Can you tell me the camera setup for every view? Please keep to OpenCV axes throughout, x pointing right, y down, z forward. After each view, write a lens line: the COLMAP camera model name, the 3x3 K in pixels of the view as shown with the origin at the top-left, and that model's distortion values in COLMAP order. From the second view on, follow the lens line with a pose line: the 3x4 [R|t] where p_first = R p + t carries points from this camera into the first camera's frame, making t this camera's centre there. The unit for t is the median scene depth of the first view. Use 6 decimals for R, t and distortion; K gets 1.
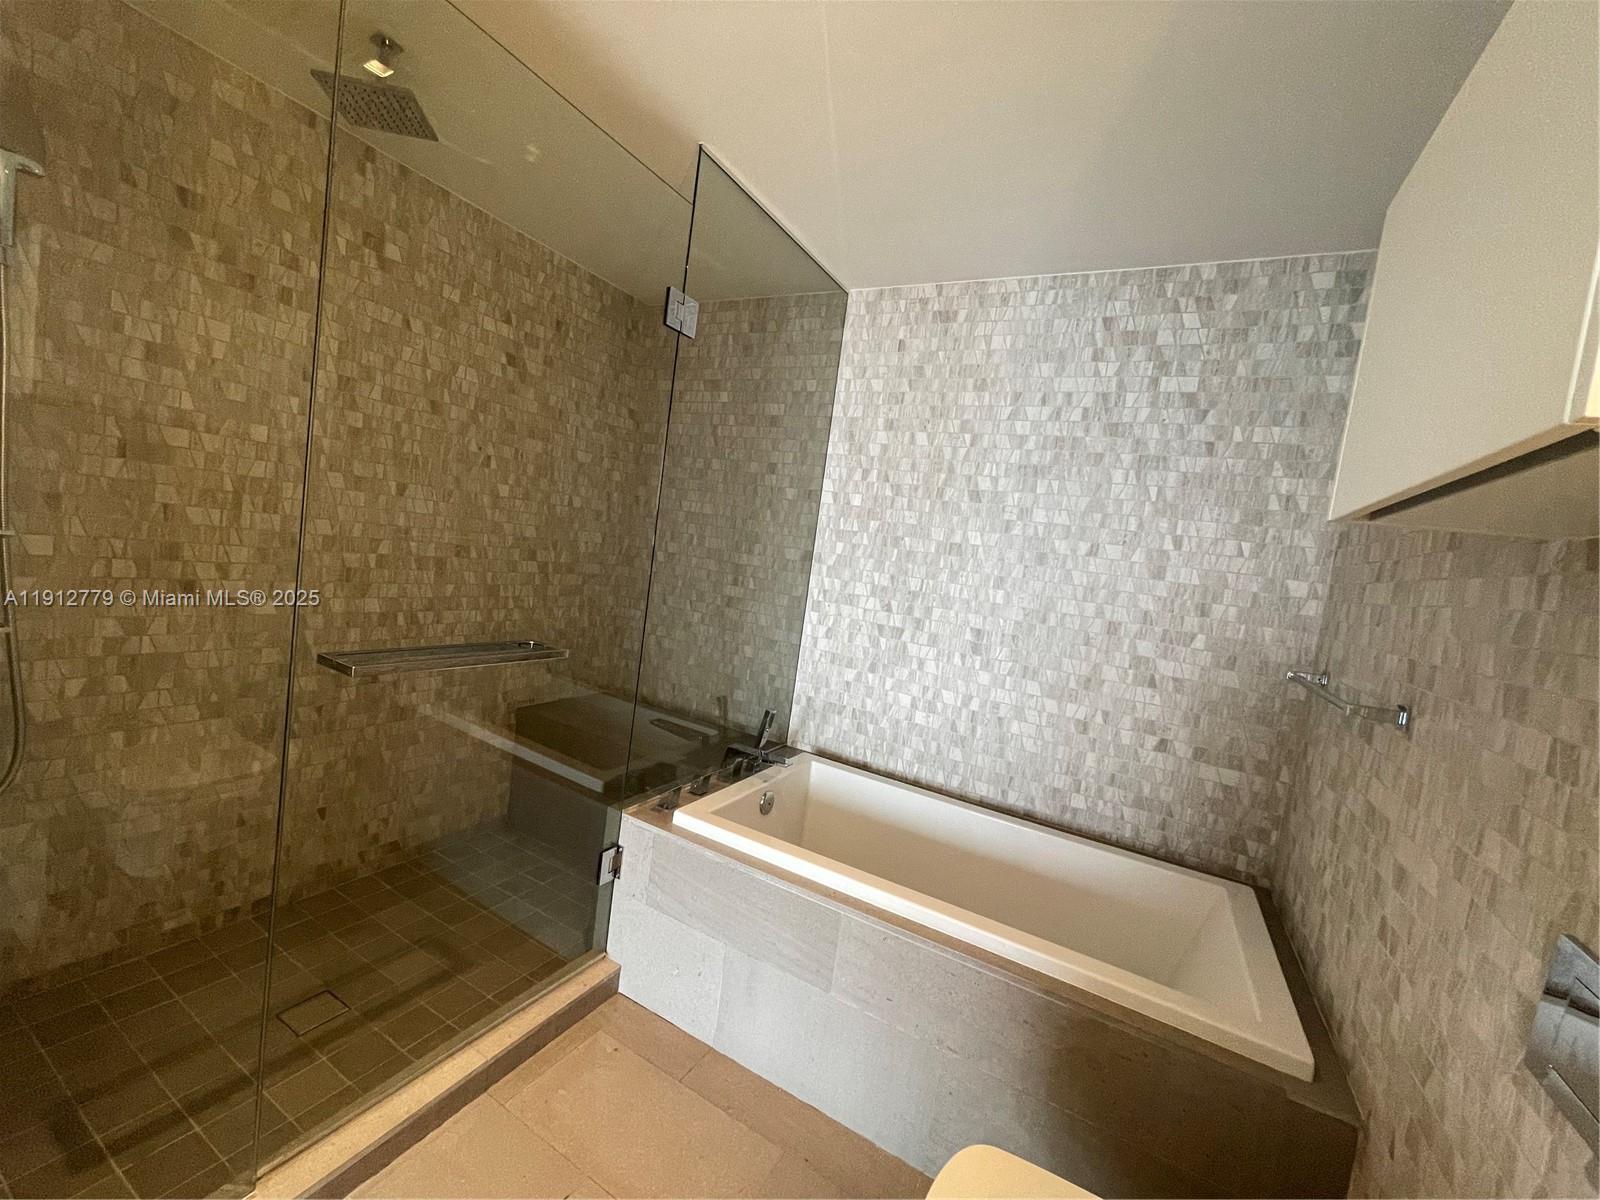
lens RADIAL K [[644.3, 0, 804.7], [0, 644.3, 599.9], [0, 0, 1]] dist [-0.000271, -0.000216]
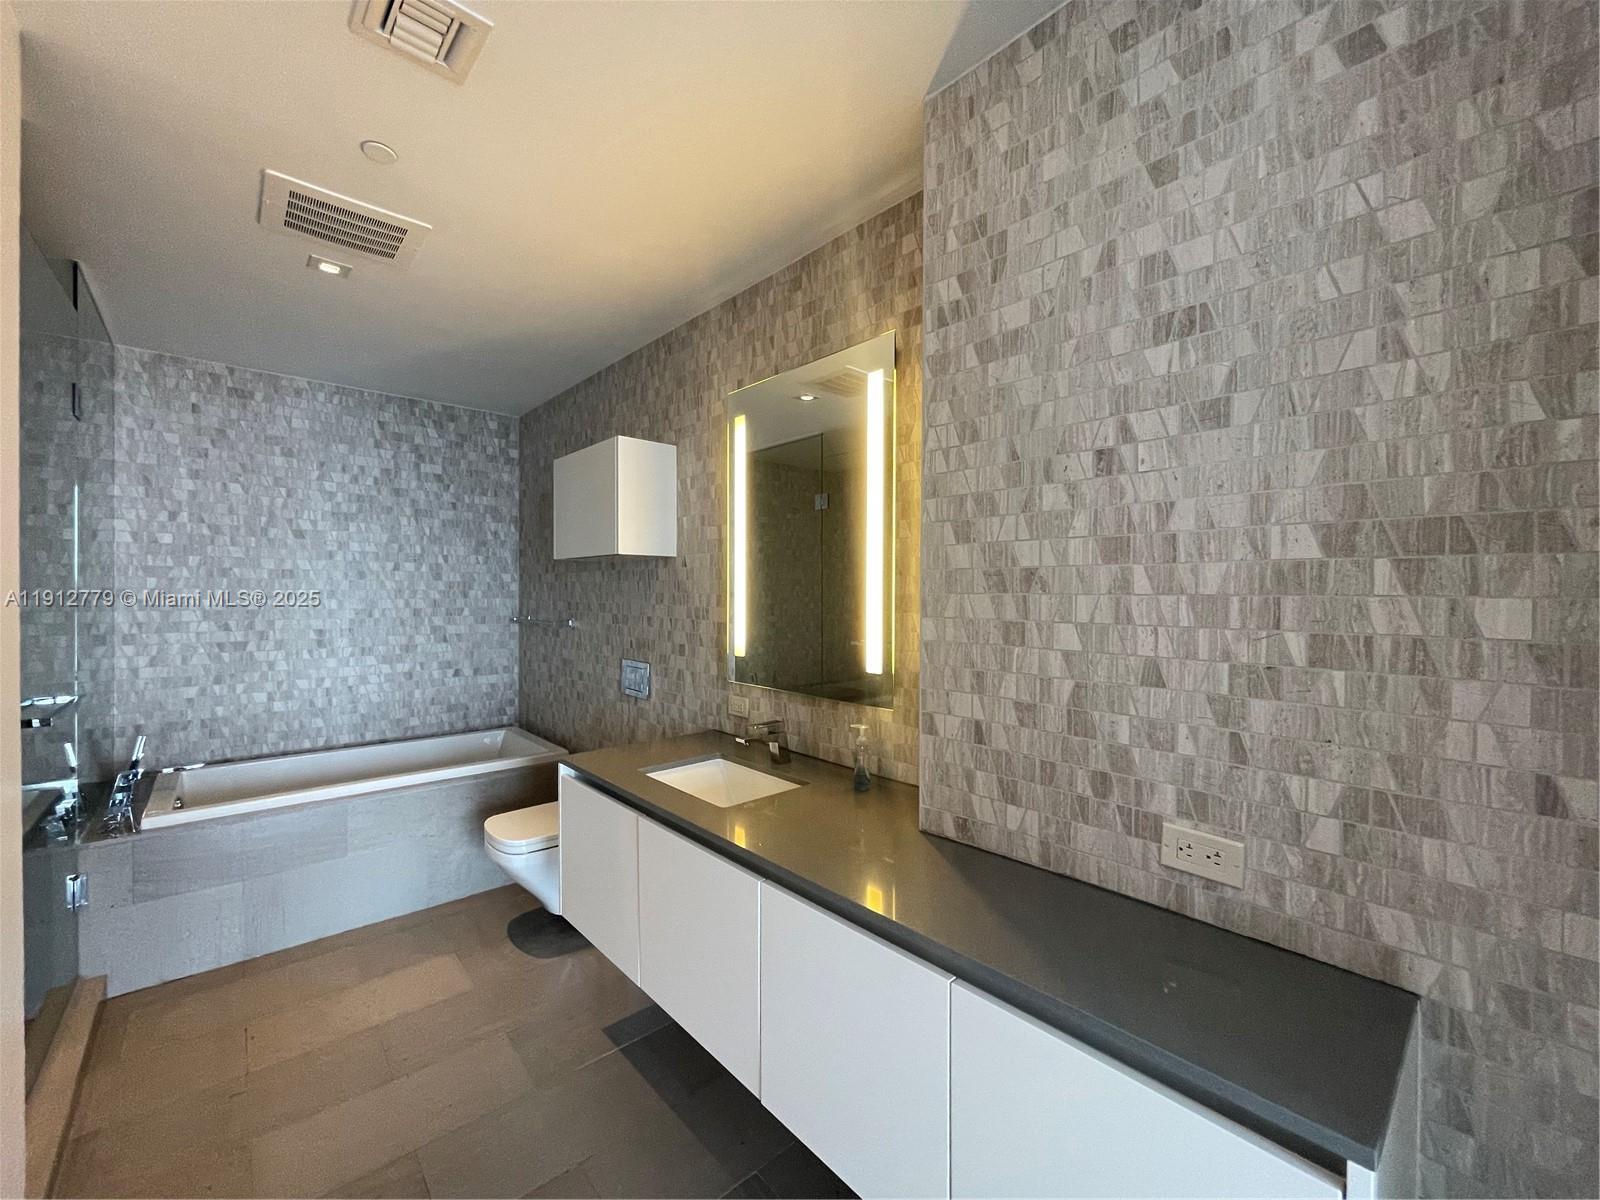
lens RADIAL K [[644.3, 0, 804.7], [0, 644.3, 599.9], [0, 0, 1]] dist [-0.000271, -0.000216]
pose [[0.330871, -0.141126, 0.933064, -0.694438], [0.109295, 0.987831, 0.110653, -0.059221], [-0.937325, 0.065367, 0.342269, -0.476739]]
